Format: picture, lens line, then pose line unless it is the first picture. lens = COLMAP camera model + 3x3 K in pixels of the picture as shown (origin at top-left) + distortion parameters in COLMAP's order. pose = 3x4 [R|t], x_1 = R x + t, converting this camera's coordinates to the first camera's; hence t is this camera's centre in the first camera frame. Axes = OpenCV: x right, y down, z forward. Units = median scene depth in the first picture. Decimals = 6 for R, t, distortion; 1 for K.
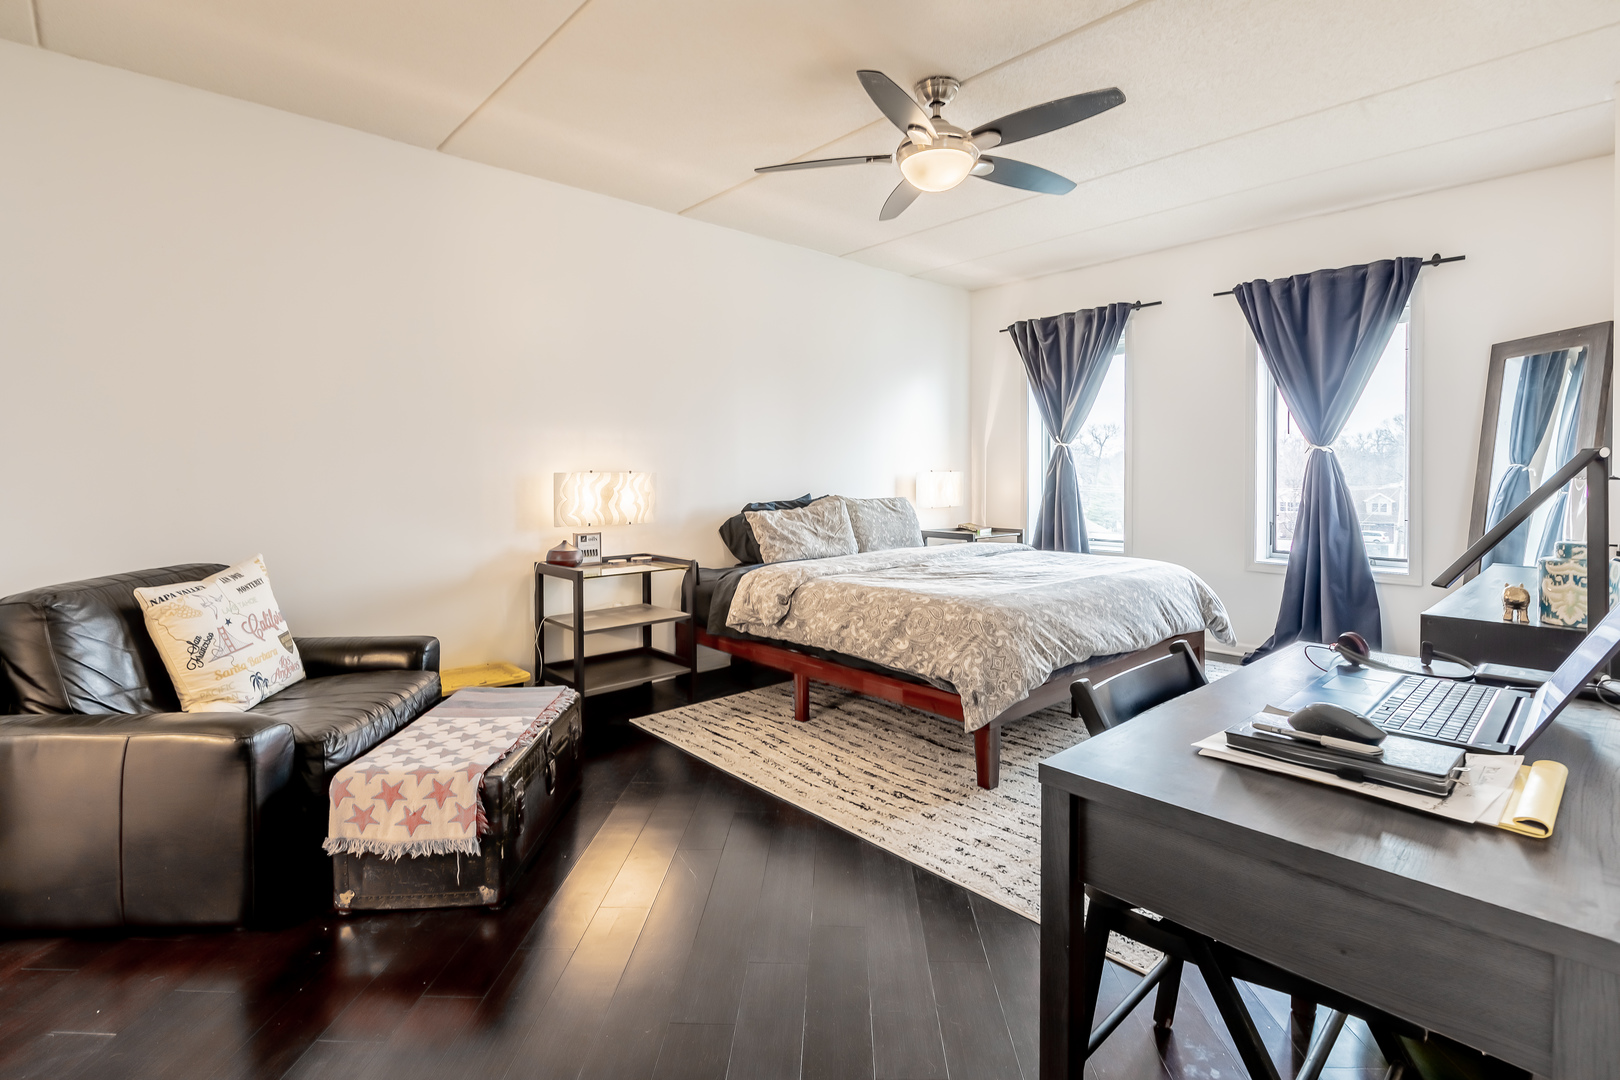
lens RADIAL K [[772.7, 0, 812.0], [0, 772.7, 491.3], [0, 0, 1]] dist [-0.011796, 0.000407]
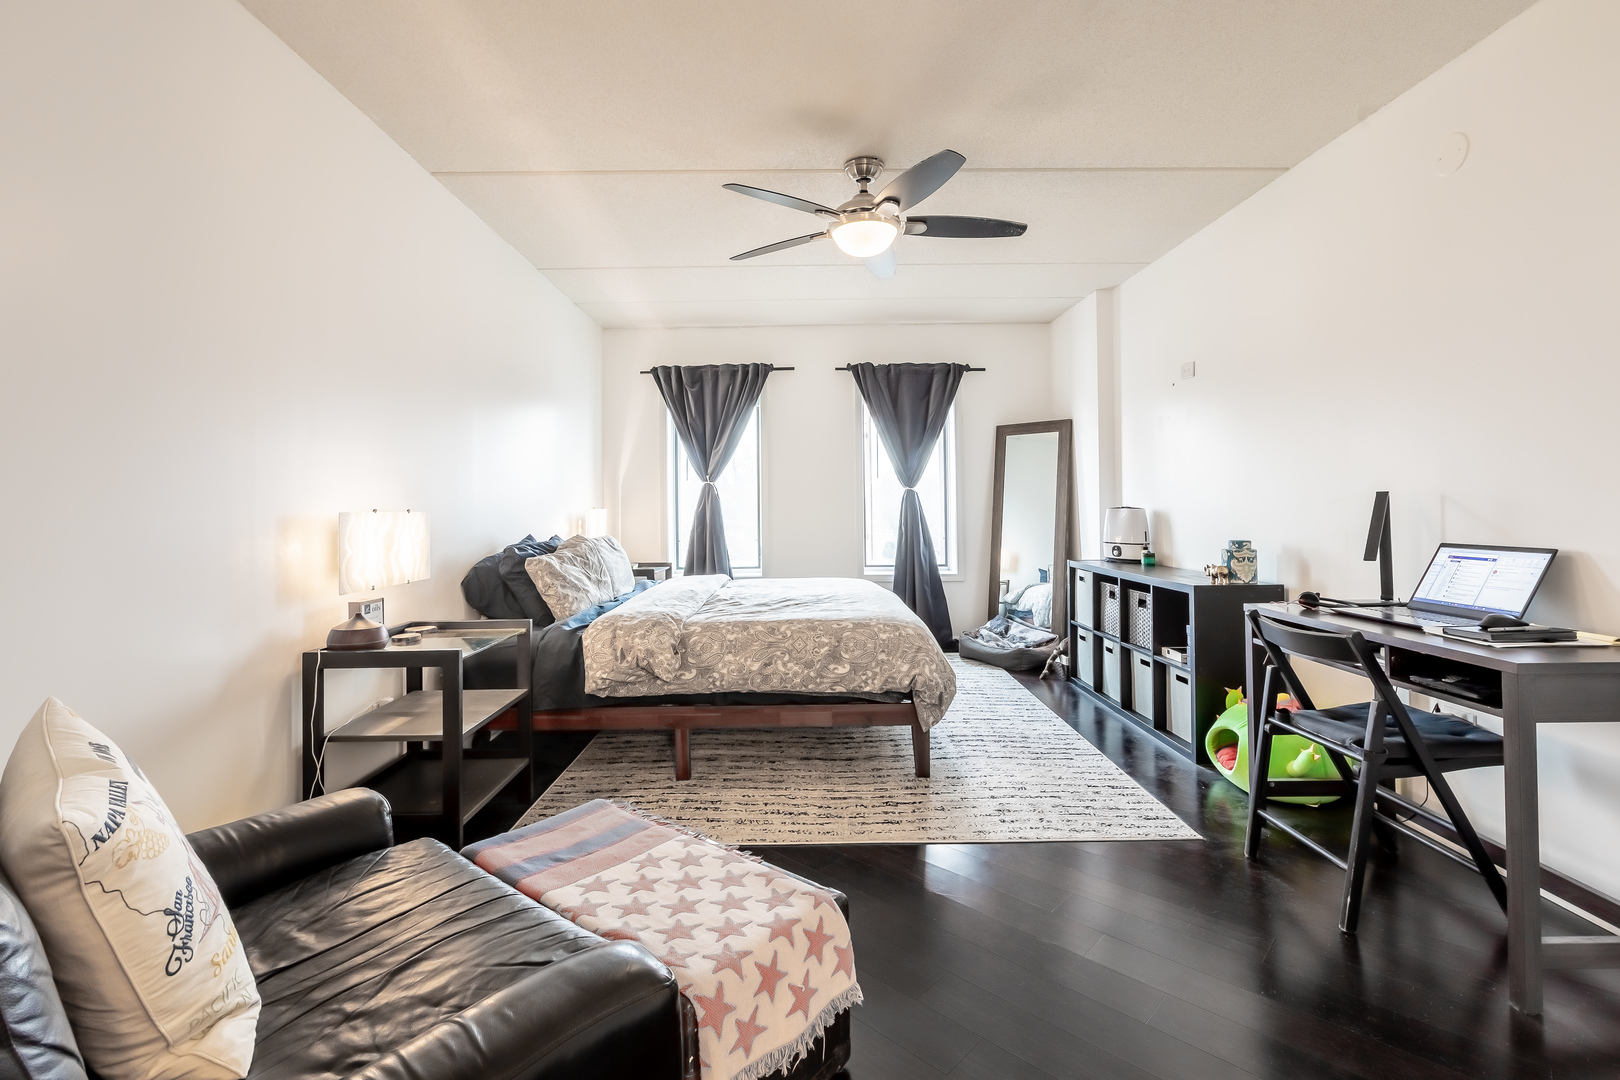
lens RADIAL K [[742.6, 0, 803.2], [0, 742.6, 501.5], [0, 0, 1]] dist [-0.001110, -0.000665]
pose [[0.666860, -0.001366, 0.745181, -0.596417], [0.028053, 0.999336, -0.023272, -0.008982], [-0.744655, 0.036423, 0.666456, 0.302990]]
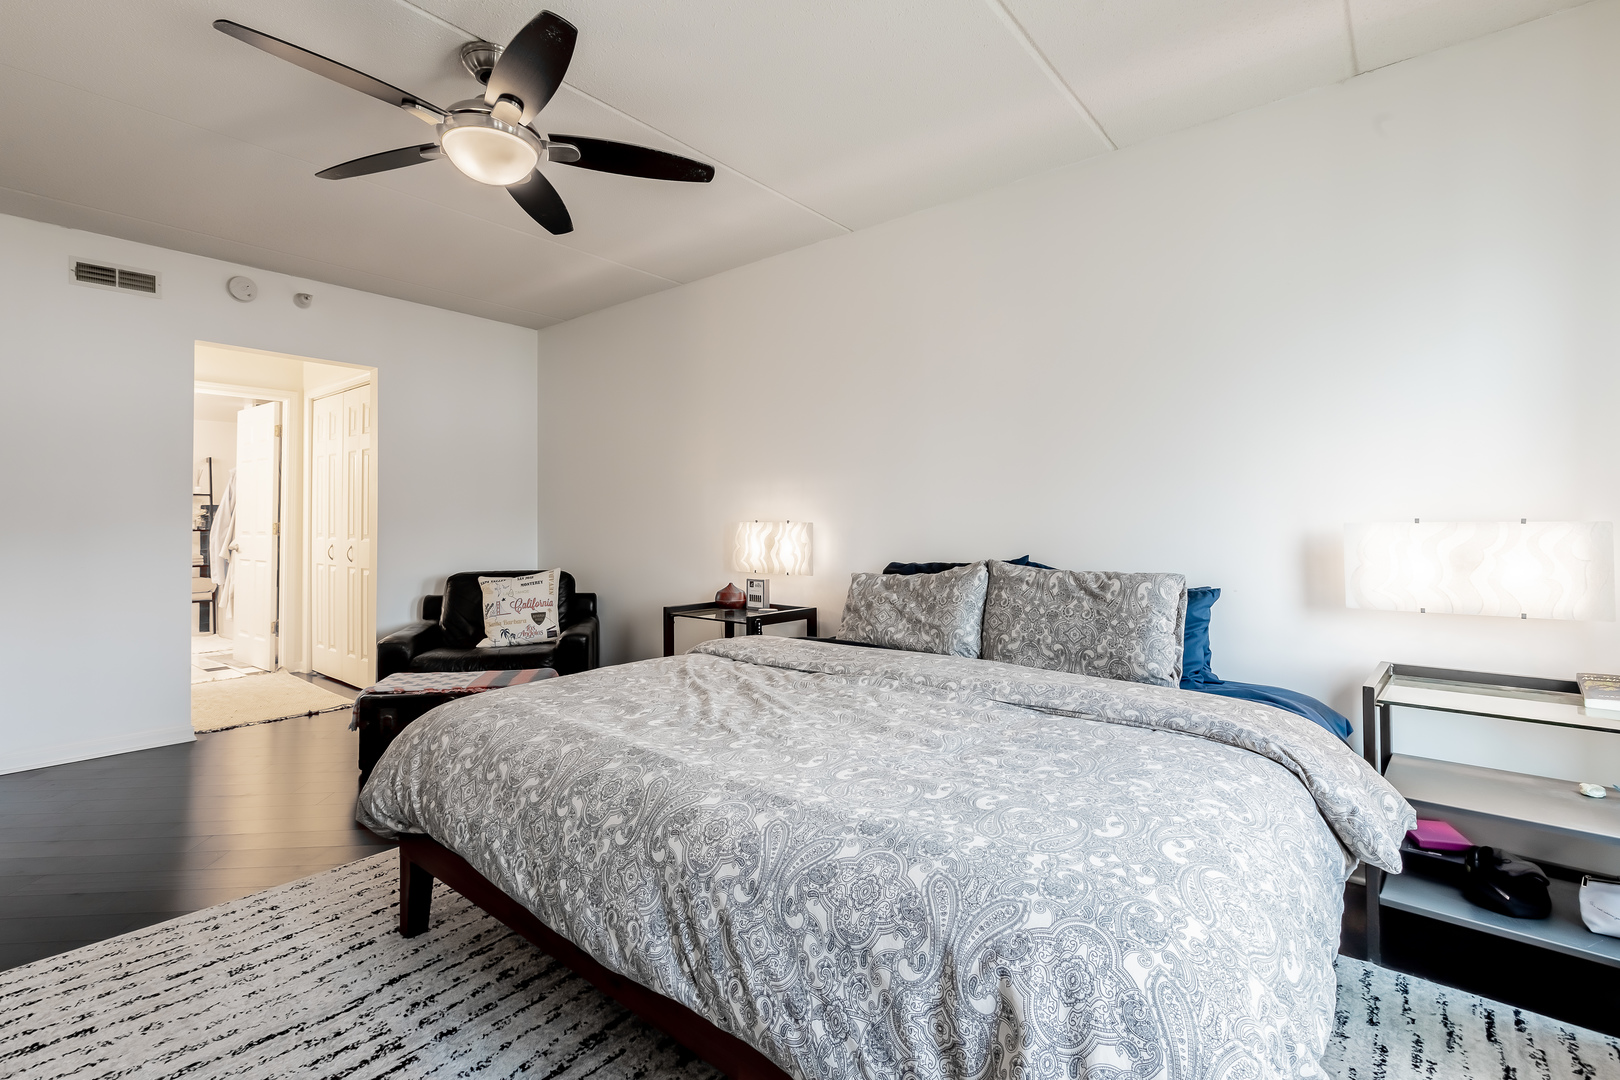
lens RADIAL K [[742.6, 0, 784.3], [0, 742.6, 510.5], [0, 0, 1]] dist [-0.001110, -0.000665]
pose [[0.117199, -0.012599, -0.993028, 0.827956], [-0.023984, 0.999592, -0.015512, -0.029234], [0.992819, 0.025635, 0.116849, 1.038678]]
